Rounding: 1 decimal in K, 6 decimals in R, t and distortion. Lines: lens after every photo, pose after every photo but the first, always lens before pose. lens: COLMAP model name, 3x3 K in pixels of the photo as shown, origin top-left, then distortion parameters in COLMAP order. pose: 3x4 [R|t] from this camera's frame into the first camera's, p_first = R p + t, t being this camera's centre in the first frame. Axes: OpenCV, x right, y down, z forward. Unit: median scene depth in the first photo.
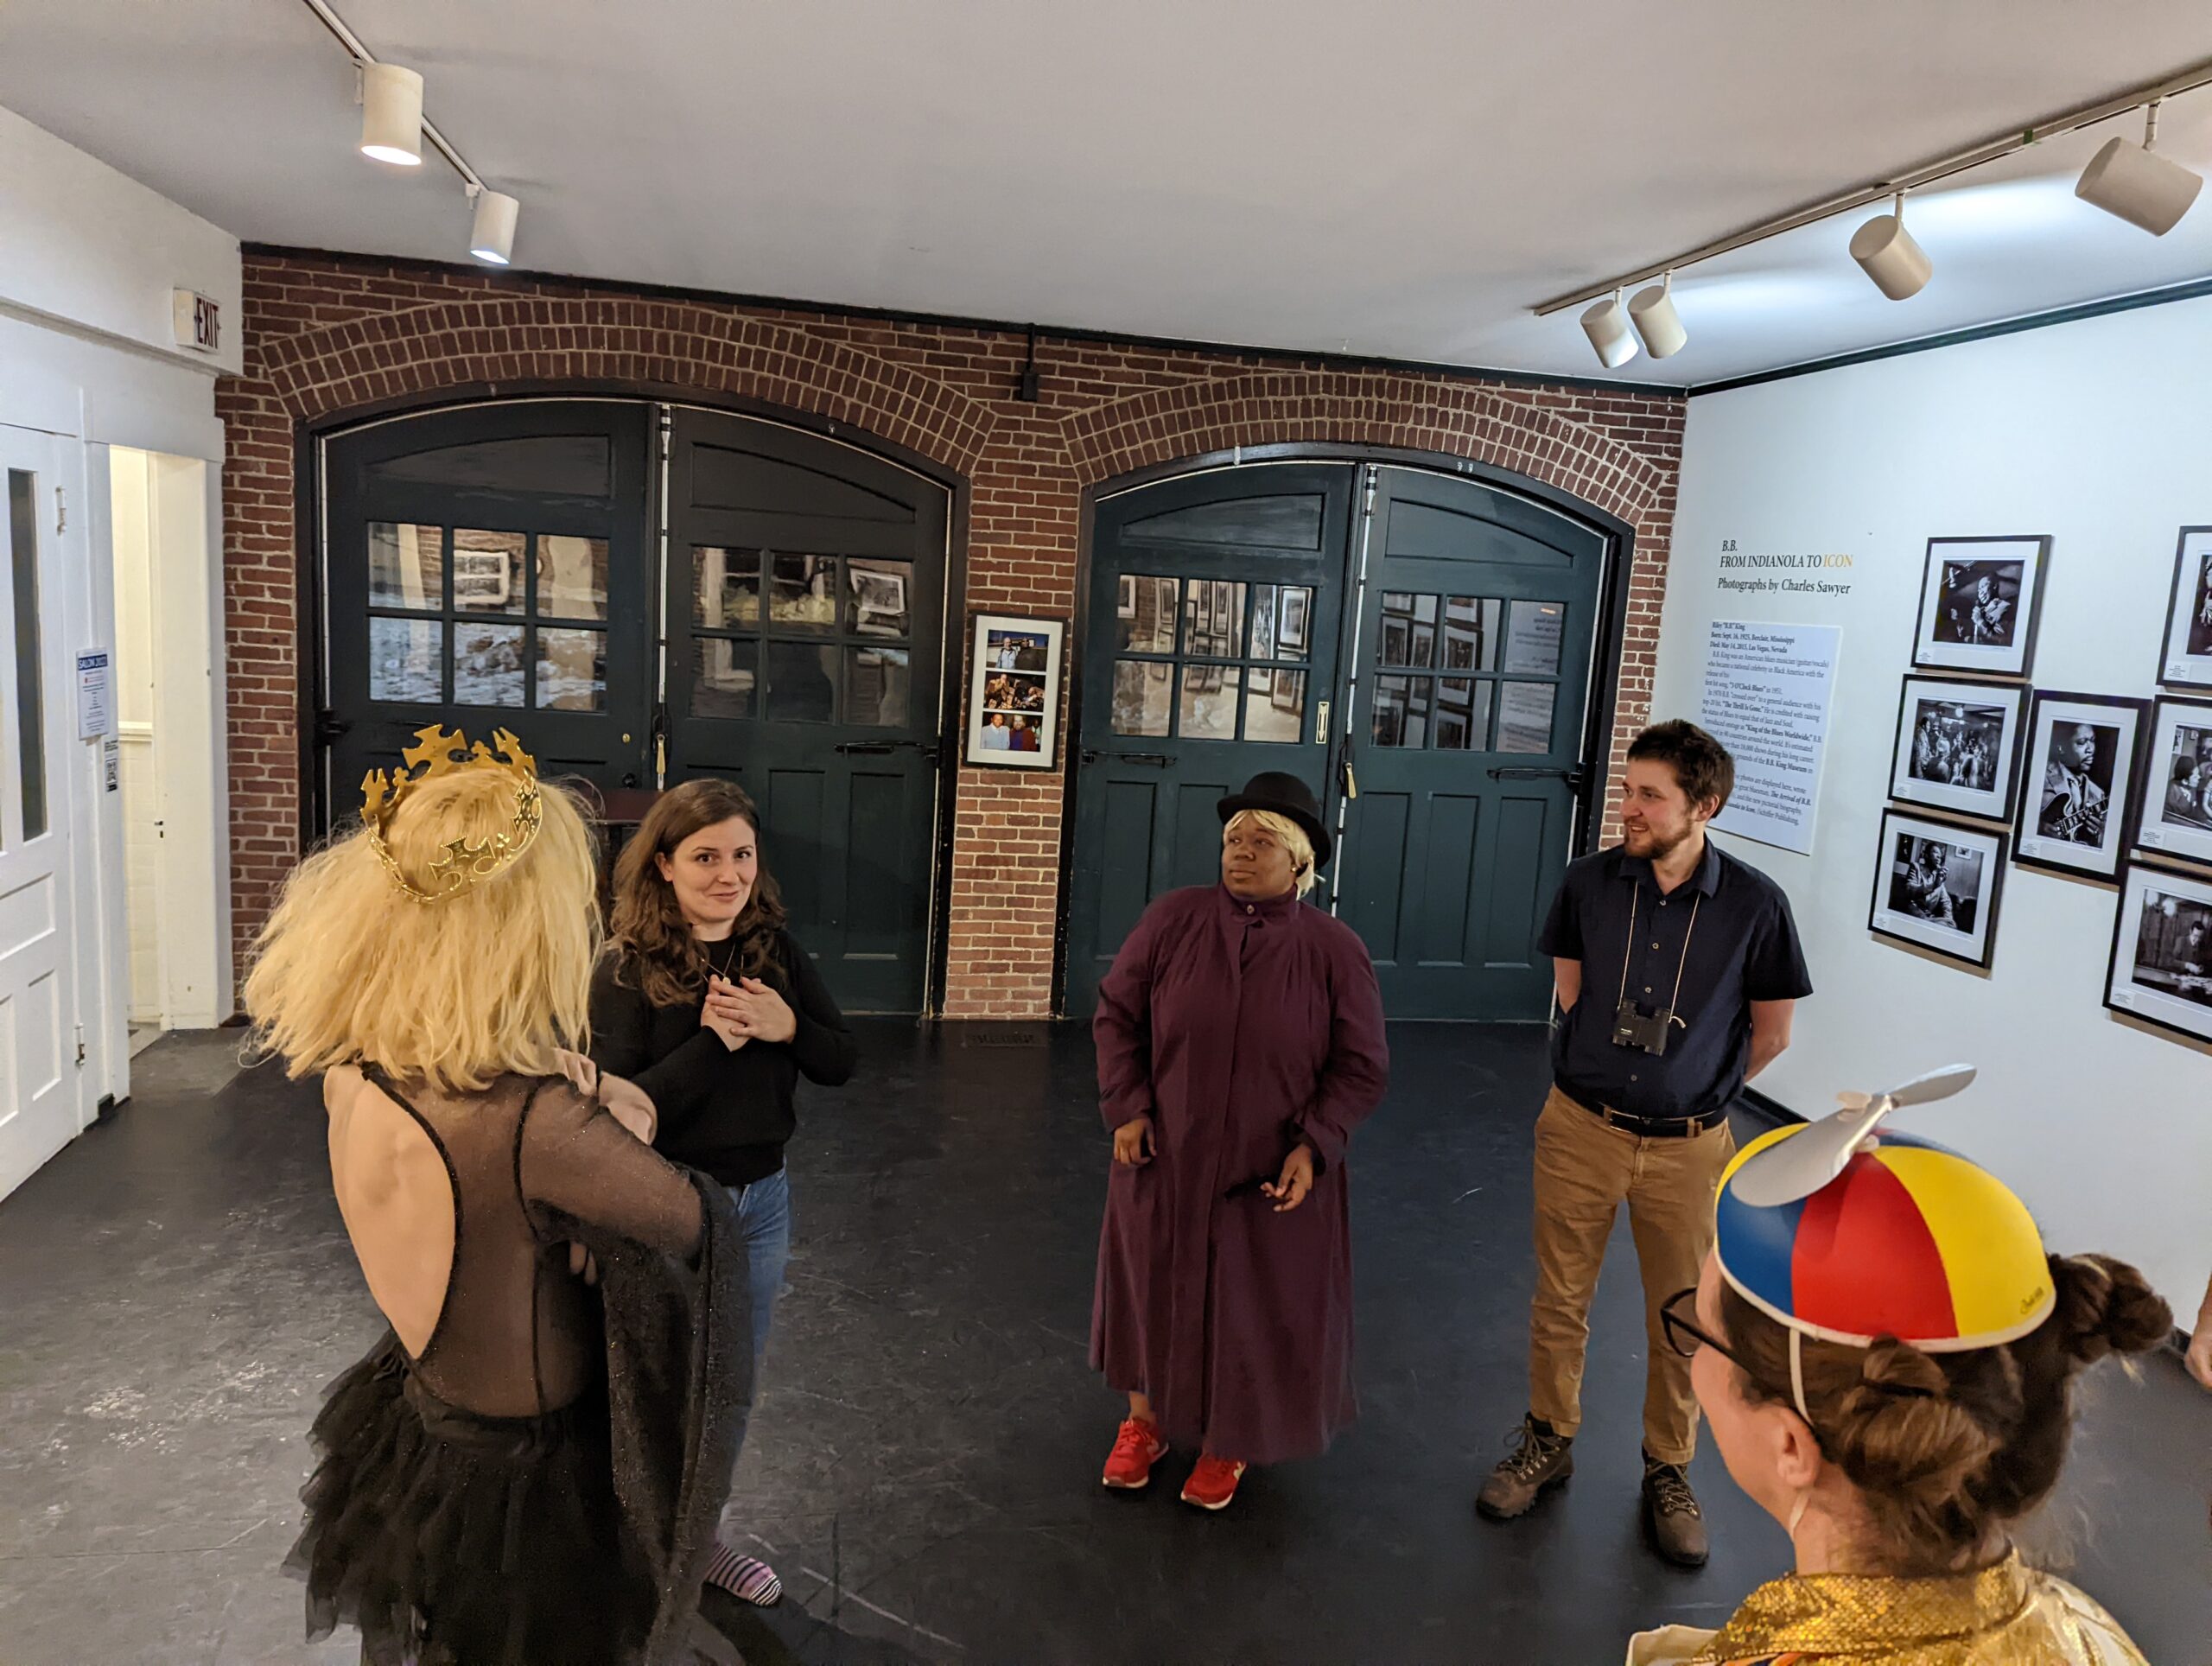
lens RADIAL K [[1661.5, 0, 1161.8], [0, 1661.5, 834.9], [0, 0, 1]] dist [0.112009, -0.099191]
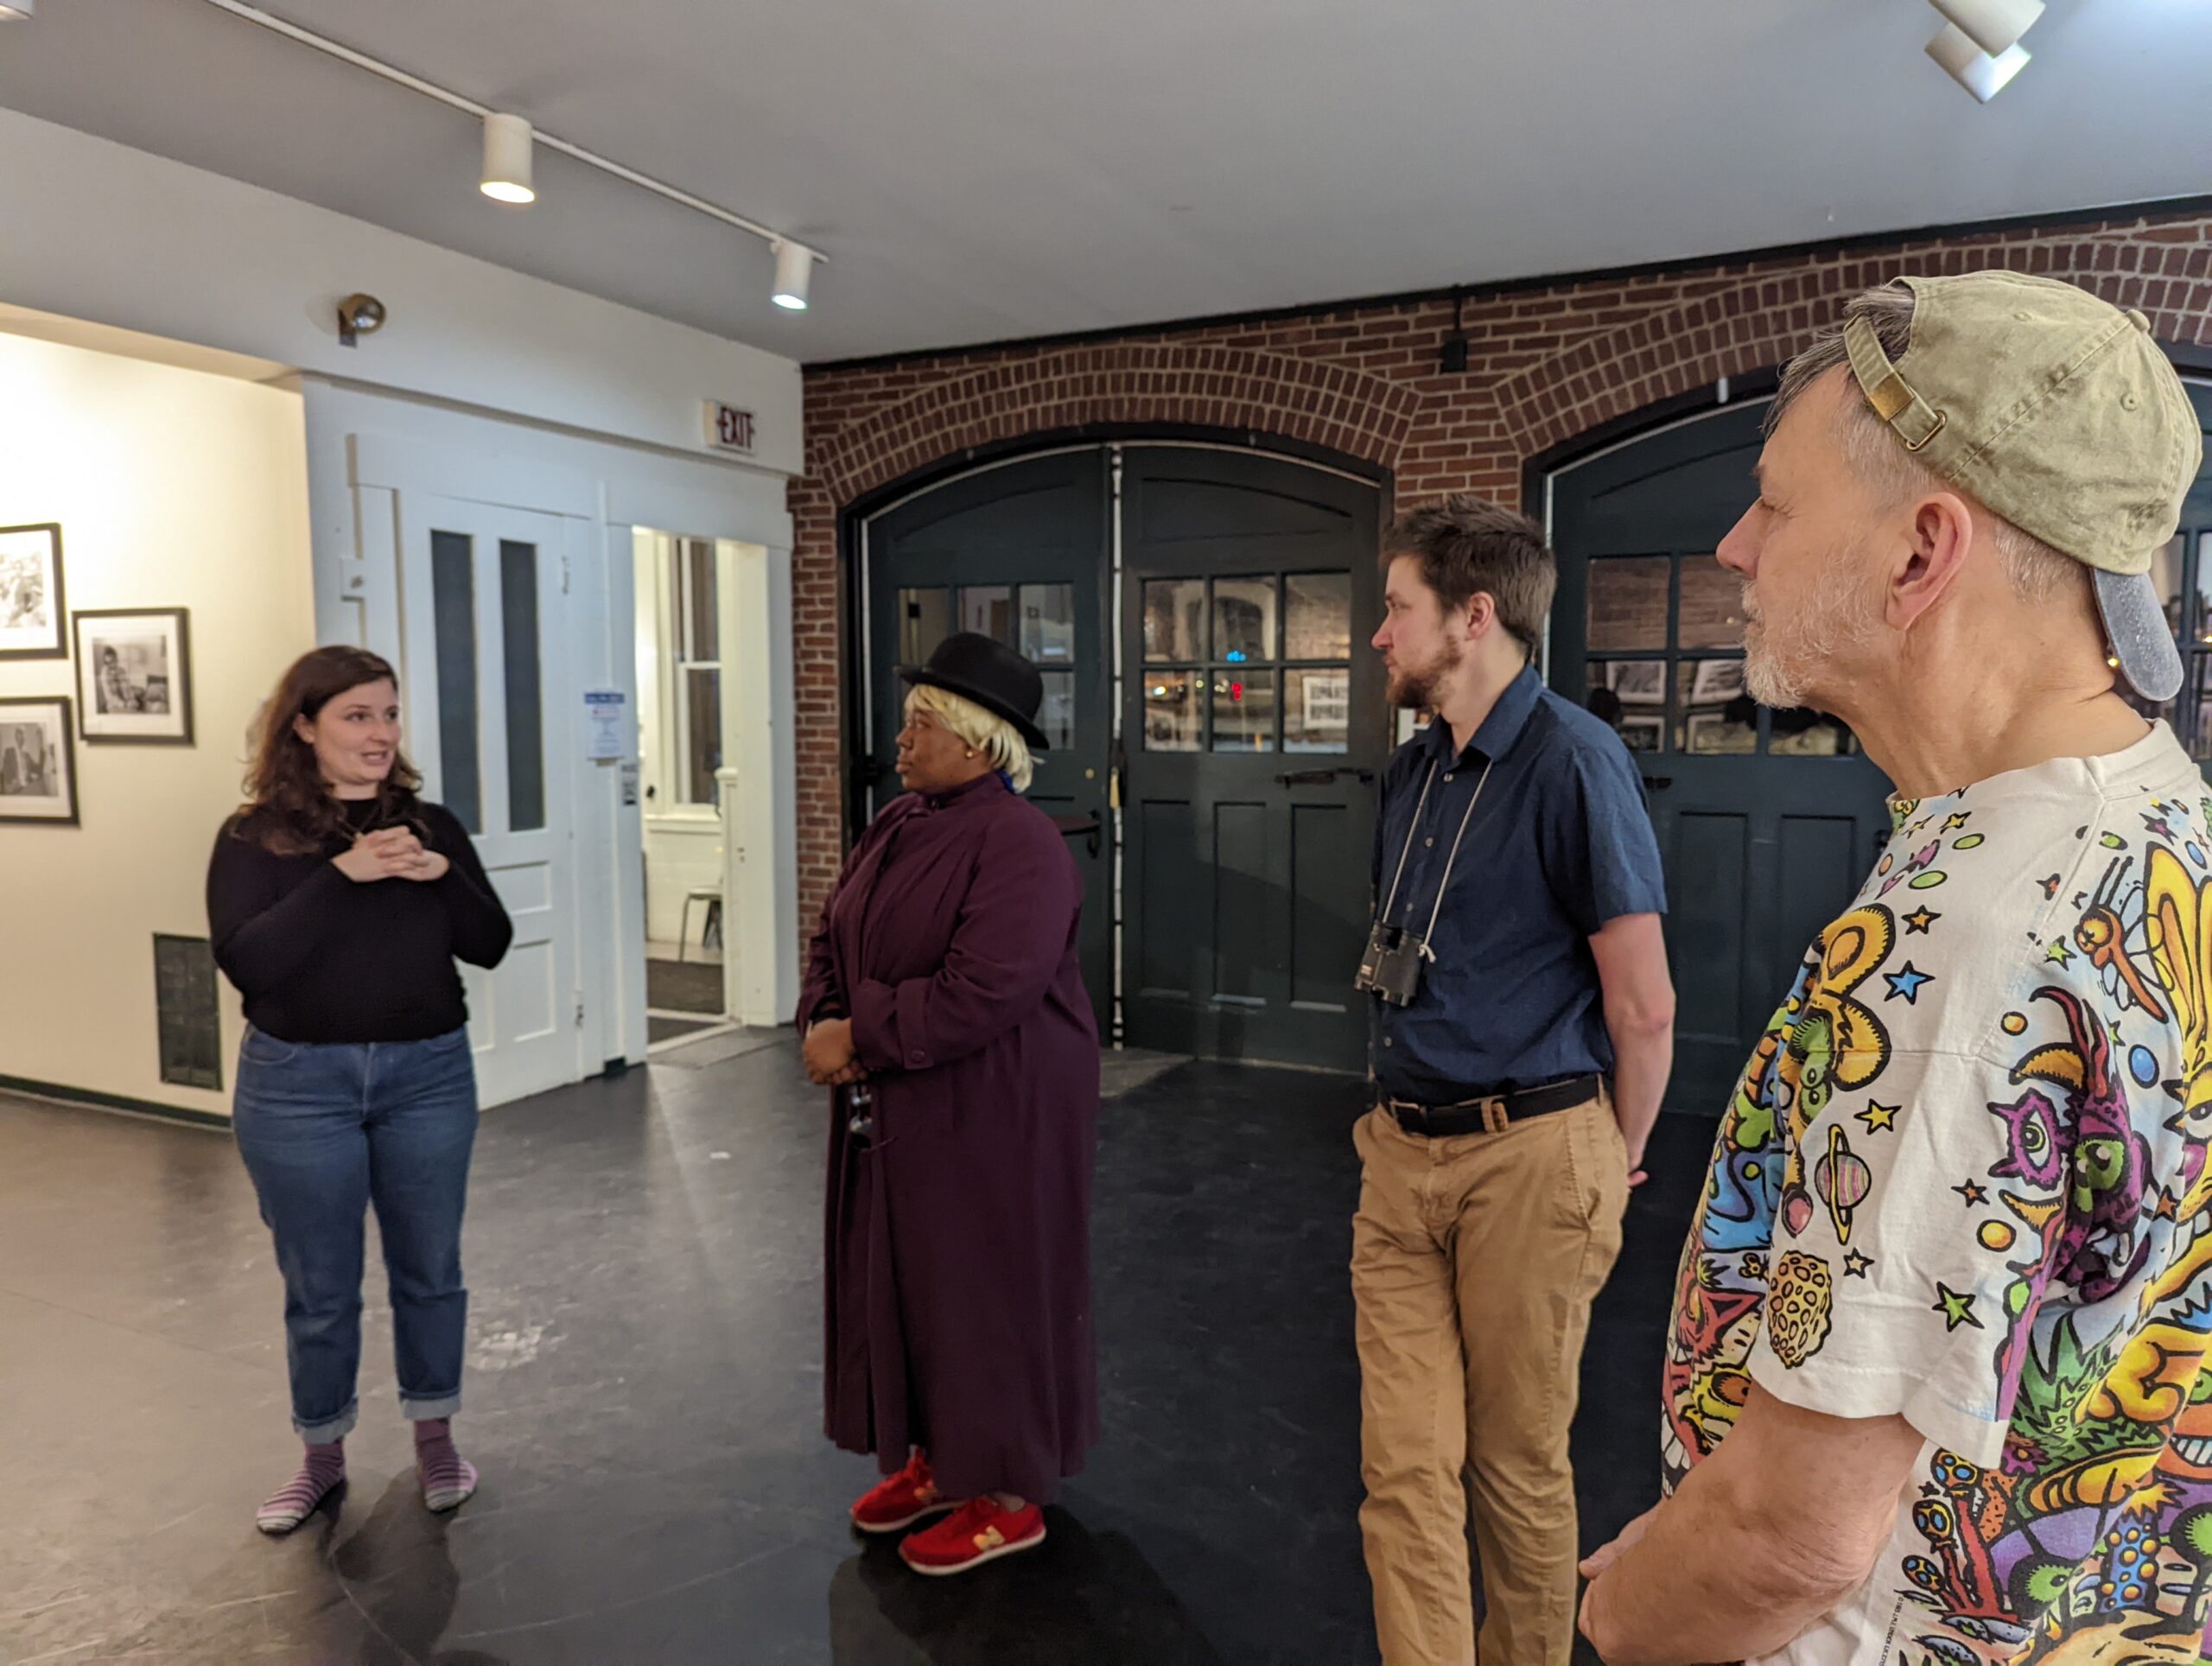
lens RADIAL K [[1643.5, 0, 1023.3], [0, 1643.5, 830.2], [0, 0, 1]] dist [0.056250, 0.002490]
pose [[0.785248, -0.013278, -0.619039, 0.273917], [-0.044346, 0.995997, -0.077616, 0.057275], [0.617591, 0.088400, 0.781515, 0.198733]]
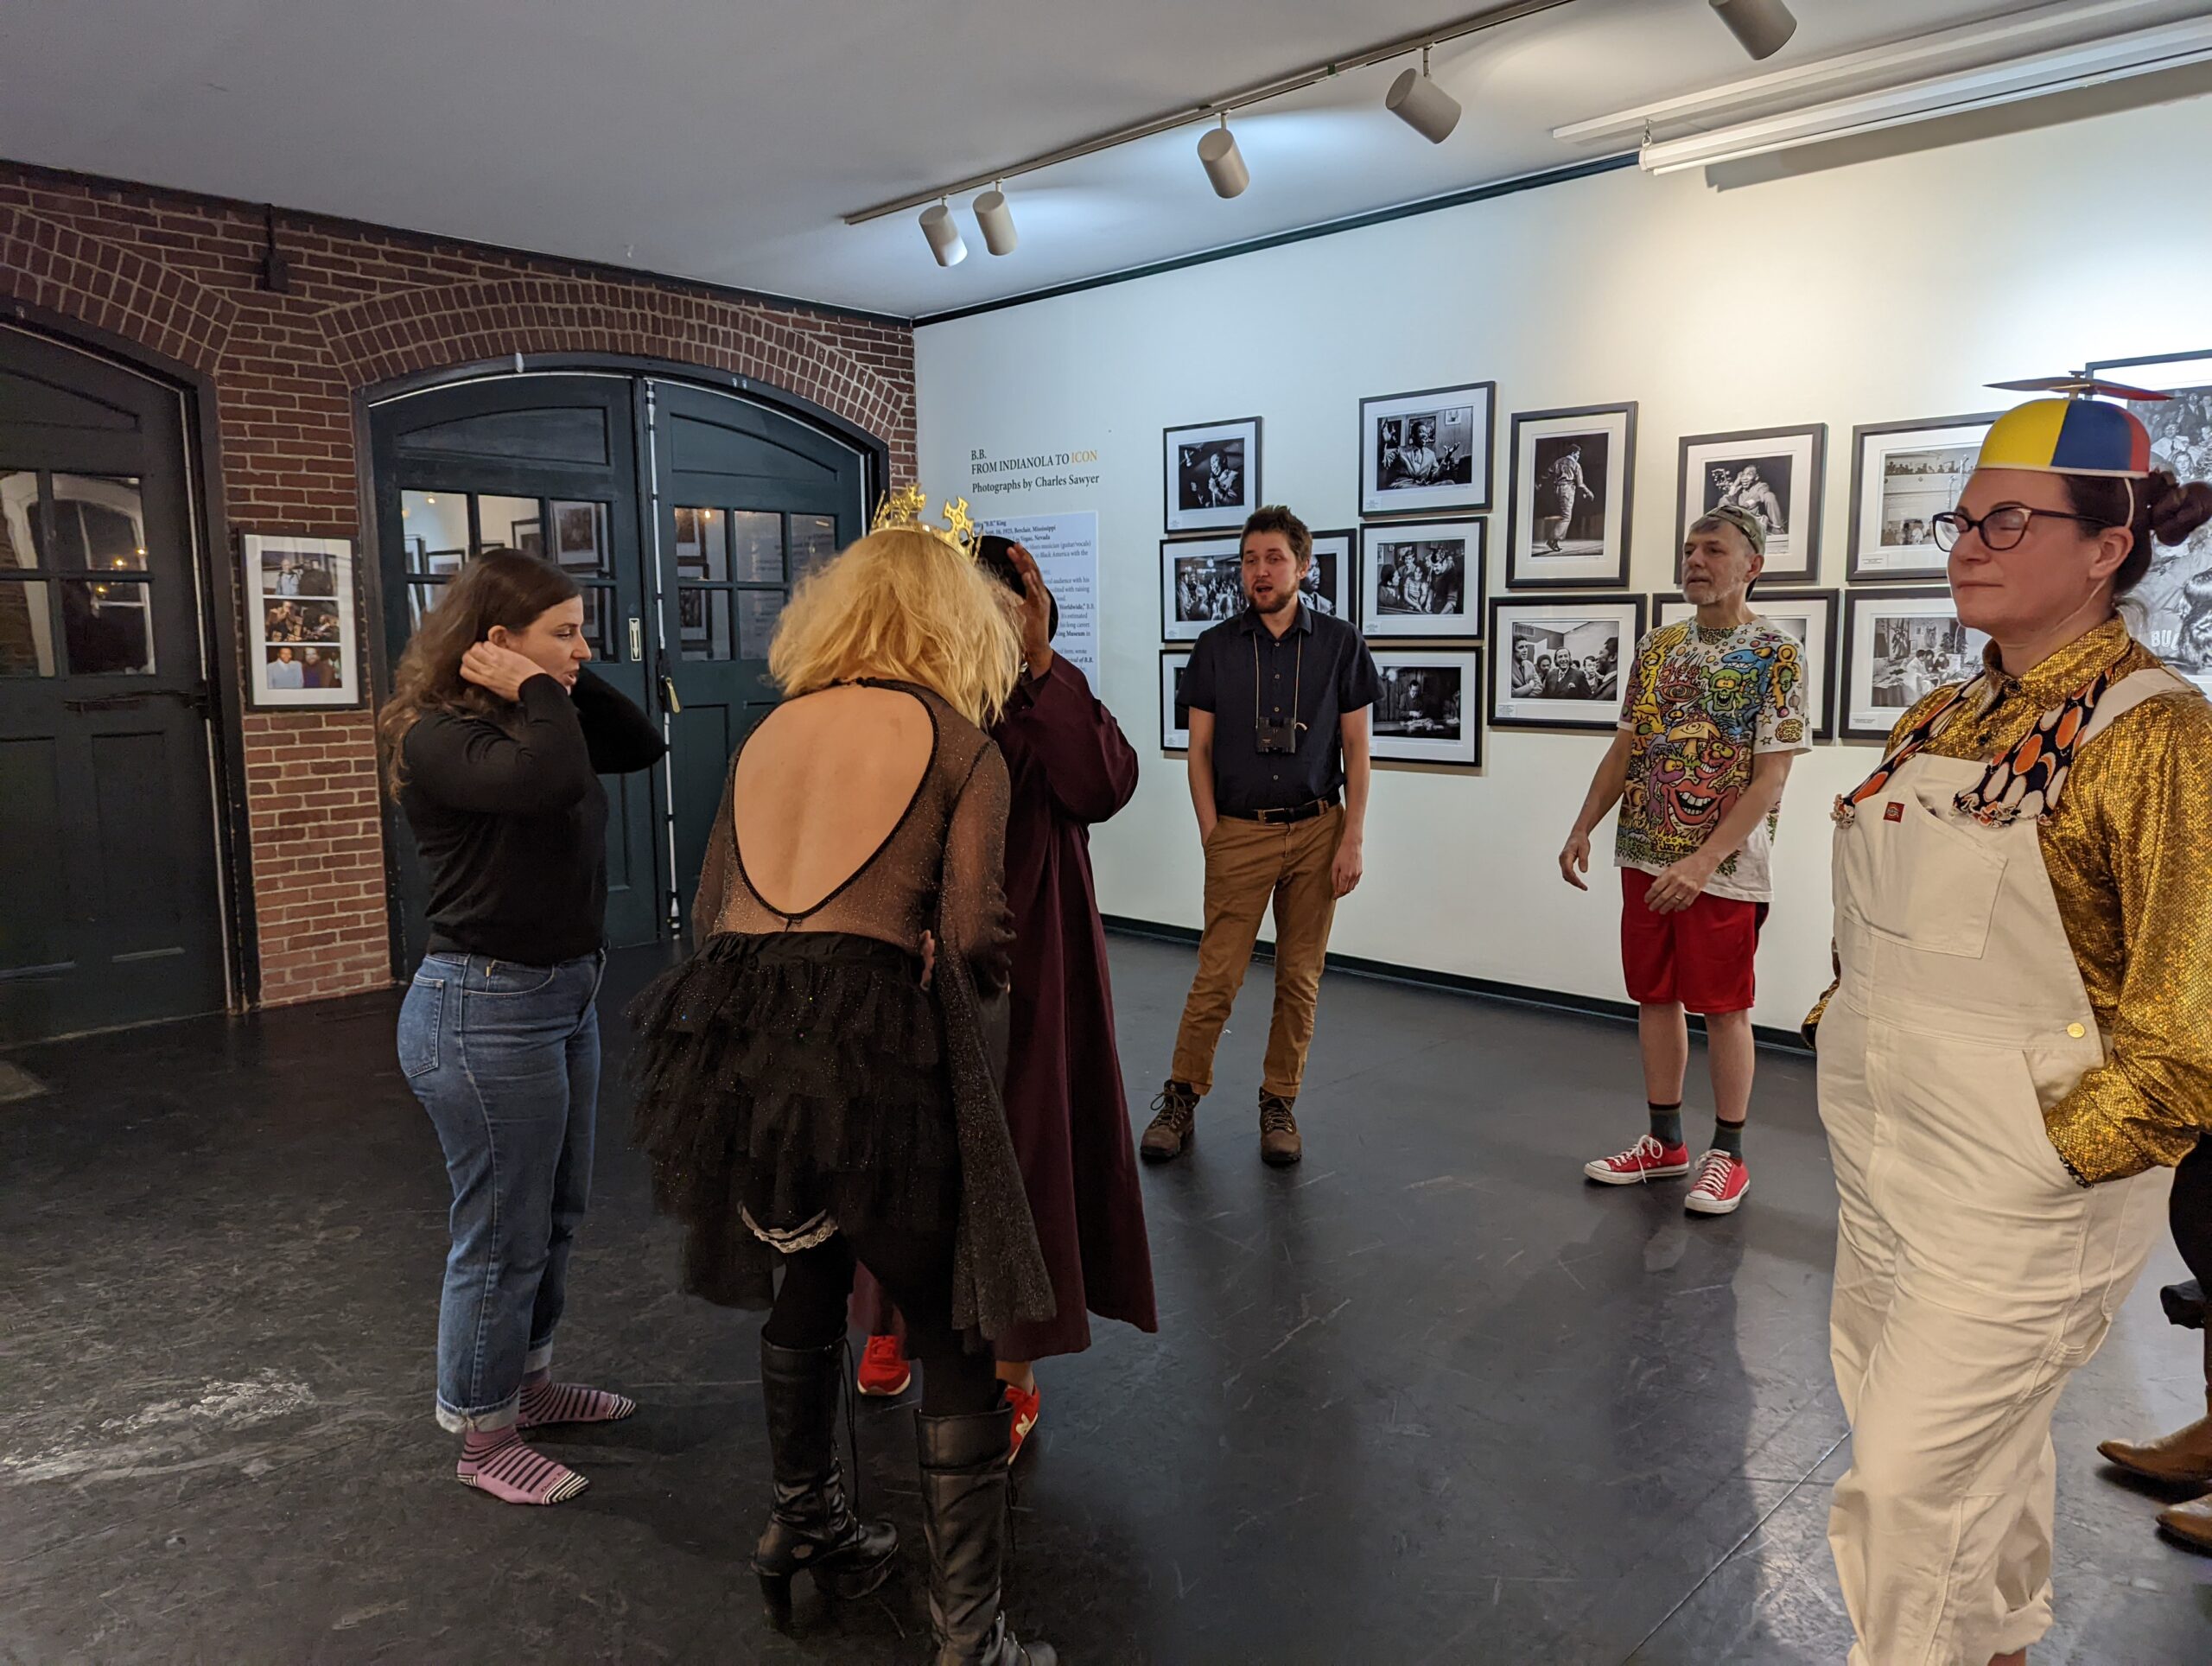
lens RADIAL K [[1661.5, 0, 1161.8], [0, 1661.5, 834.9], [0, 0, 1]] dist [0.112009, -0.099191]
pose [[0.801883, -0.144870, 0.579652, -0.266675], [0.161192, 0.986641, 0.023596, 0.079494], [-0.575327, 0.074514, 0.814523, 0.010943]]
